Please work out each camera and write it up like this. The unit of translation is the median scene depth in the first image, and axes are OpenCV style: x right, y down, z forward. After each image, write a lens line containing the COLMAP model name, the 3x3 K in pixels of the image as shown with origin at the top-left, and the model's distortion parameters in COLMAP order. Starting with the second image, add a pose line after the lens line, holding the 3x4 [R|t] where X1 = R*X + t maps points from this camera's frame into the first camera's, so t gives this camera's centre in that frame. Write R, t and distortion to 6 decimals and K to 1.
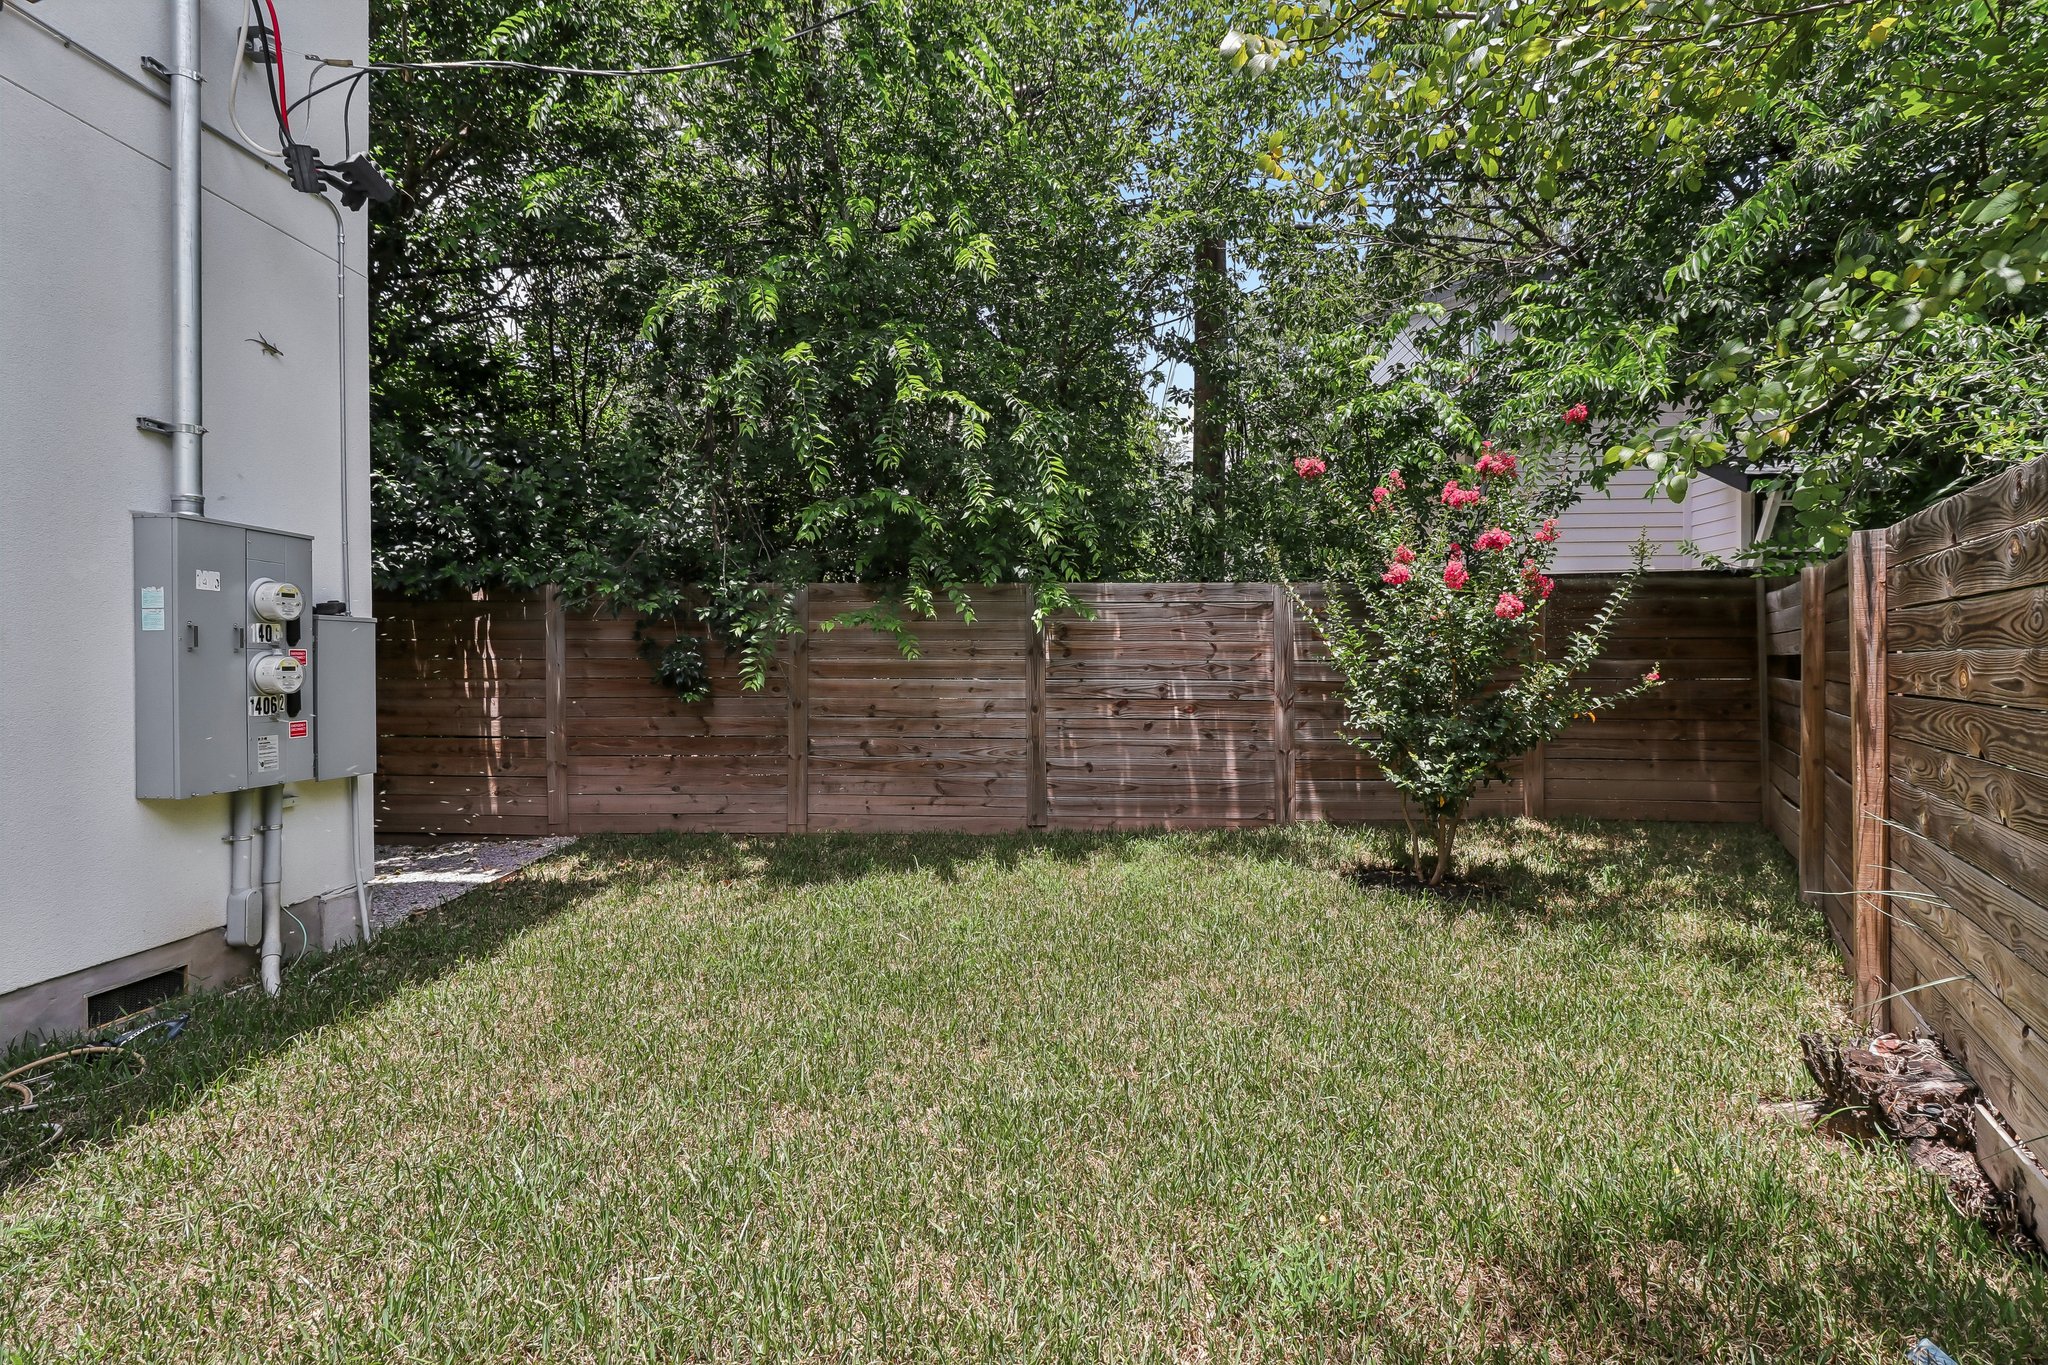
lens RADIAL K [[946.2, 0, 1023.1], [0, 946.2, 675.8], [0, 0, 1]] dist [-0.002452, -0.001748]
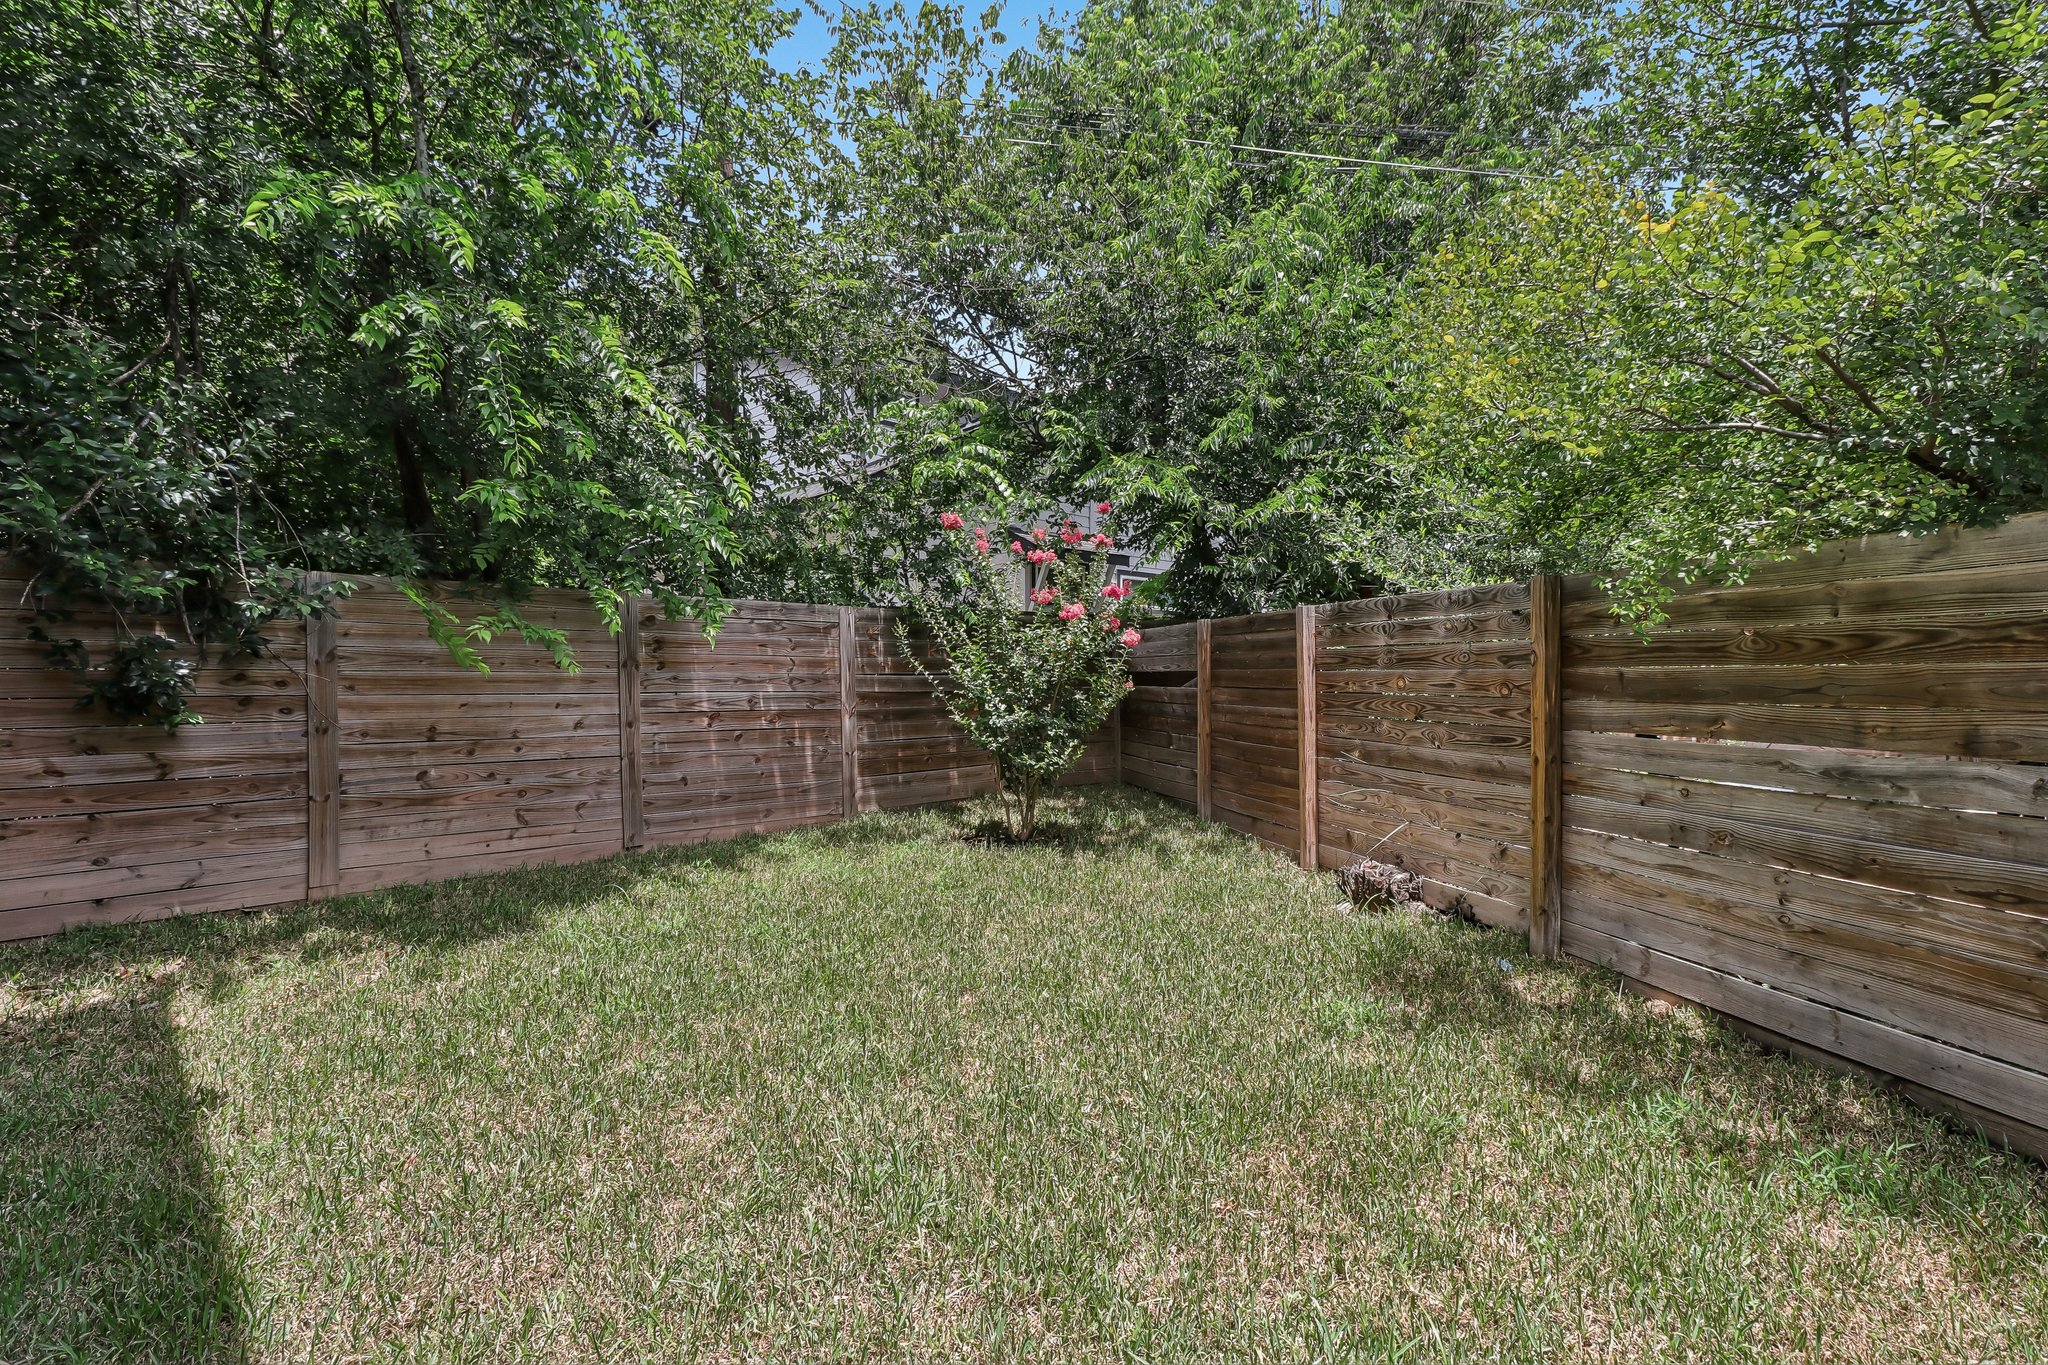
lens RADIAL K [[946.2, 0, 1028.8], [0, 946.2, 679.8], [0, 0, 1]] dist [-0.002452, -0.001748]
pose [[0.682832, -0.002299, 0.730572, -0.409824], [0.009657, 0.999936, -0.005880, -0.000241], [-0.730511, 0.011070, 0.682811, 0.055597]]
